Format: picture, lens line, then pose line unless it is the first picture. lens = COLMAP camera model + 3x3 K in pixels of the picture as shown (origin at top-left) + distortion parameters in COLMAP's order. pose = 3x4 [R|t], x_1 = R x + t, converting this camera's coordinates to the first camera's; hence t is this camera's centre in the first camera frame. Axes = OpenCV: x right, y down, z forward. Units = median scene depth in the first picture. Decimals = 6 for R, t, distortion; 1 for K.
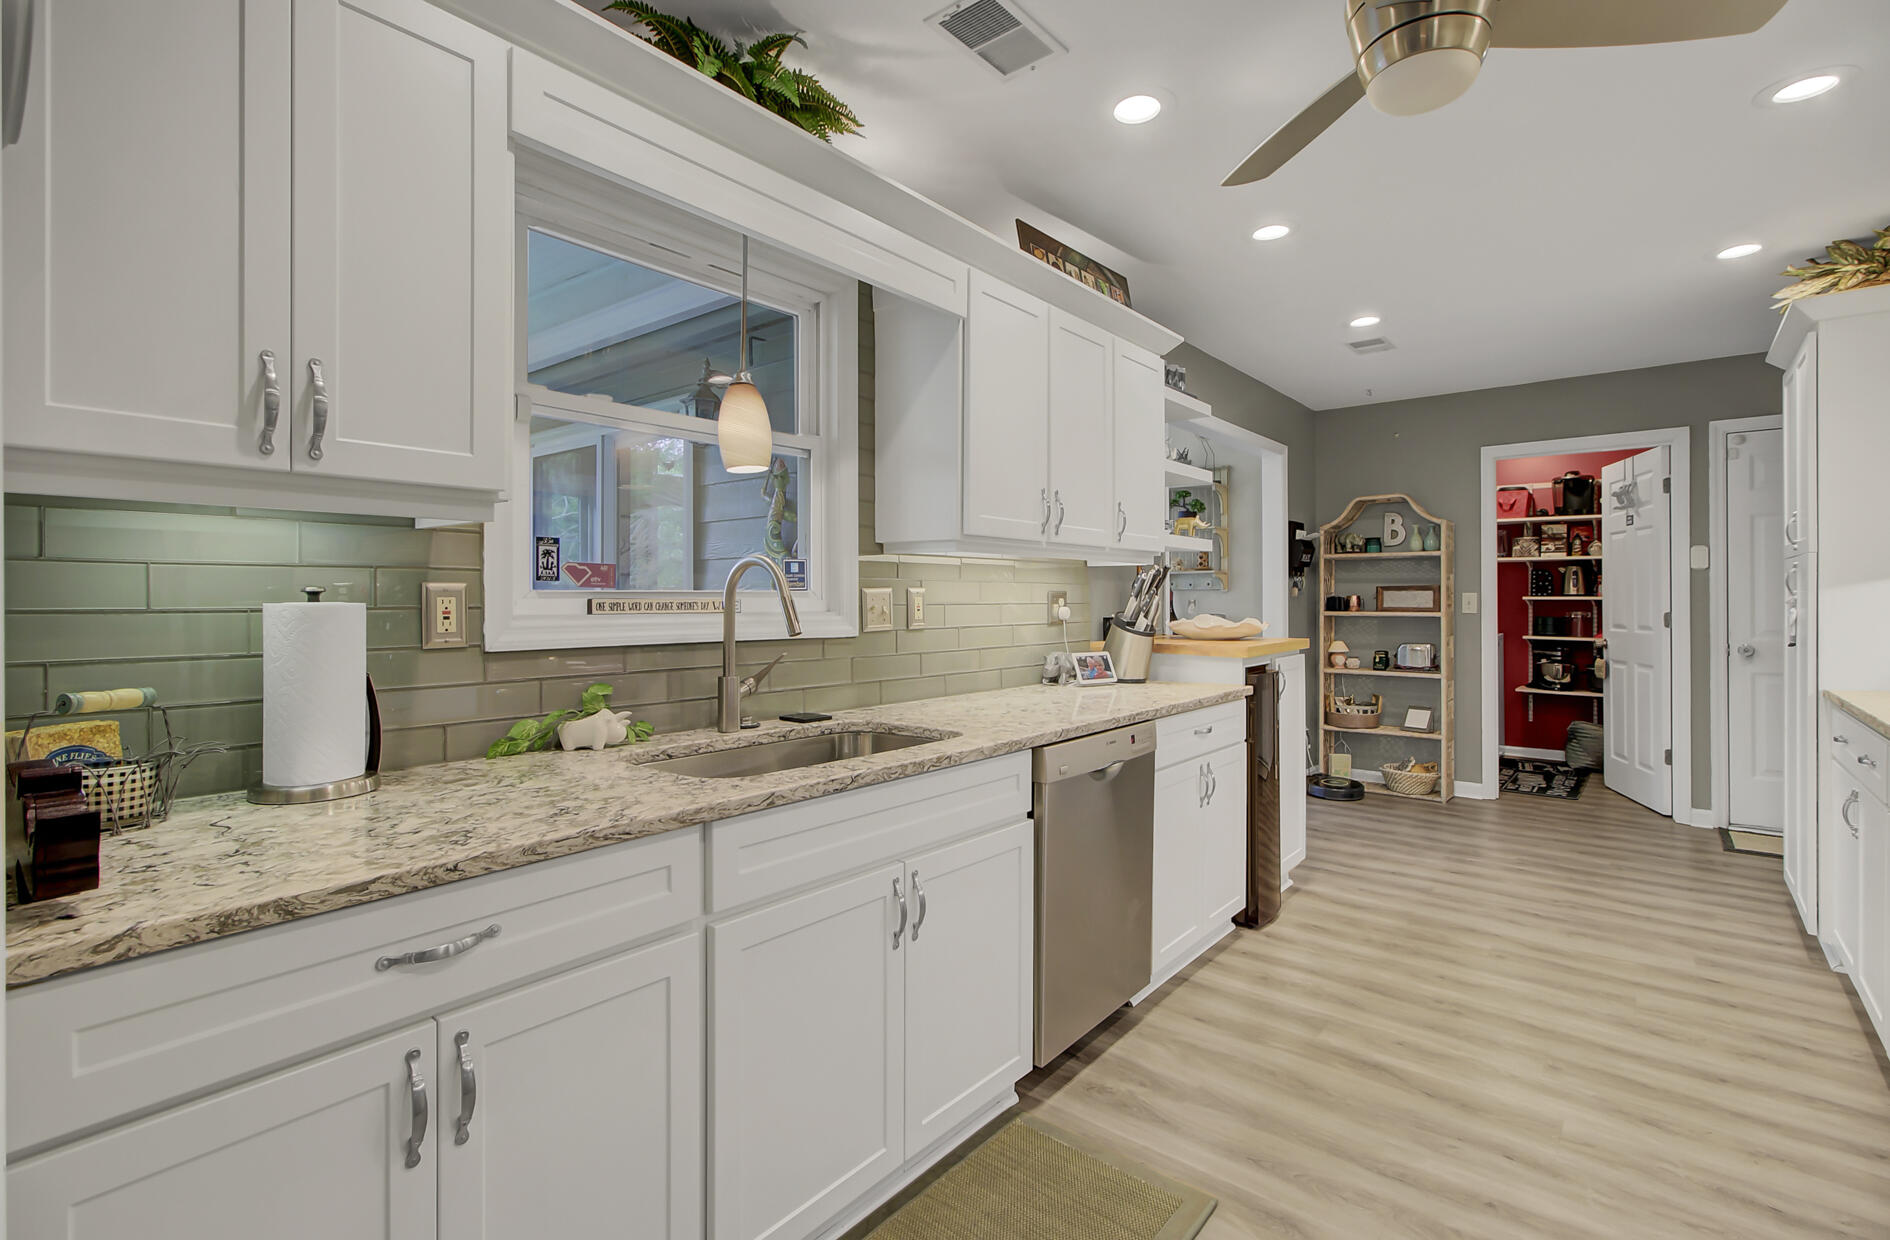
lens RADIAL K [[857.7, 0, 929.0], [0, 857.7, 586.8], [0, 0, 1]] dist [-0.015783, 0.003901]
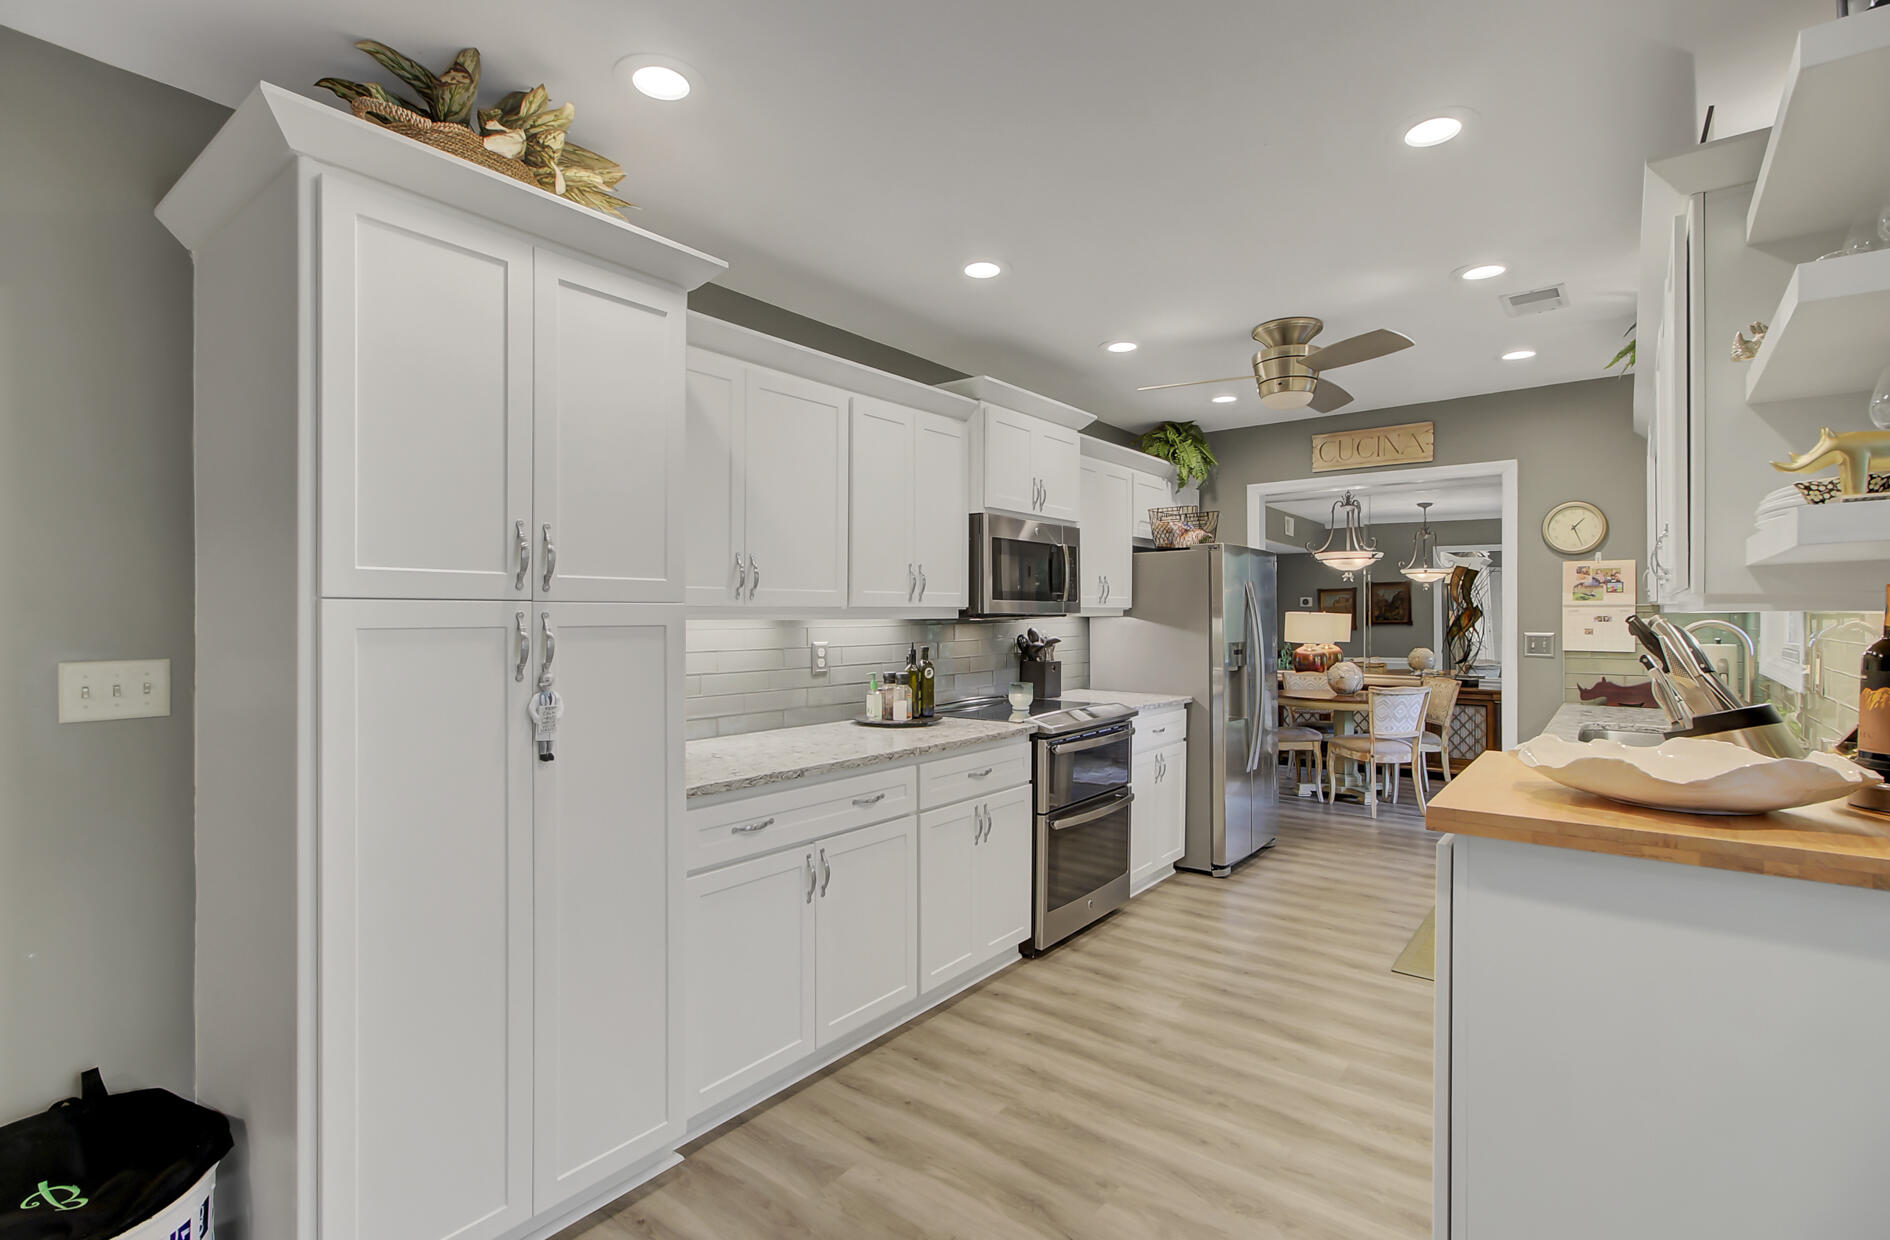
lens RADIAL K [[857.7, 0, 938.4], [0, 857.7, 614.5], [0, 0, 1]] dist [-0.015783, 0.003901]
pose [[-0.999395, -0.003913, -0.034567, 0.958213], [-0.003538, 0.999934, -0.010904, -0.026433], [0.034608, -0.010775, -0.999343, 1.950717]]
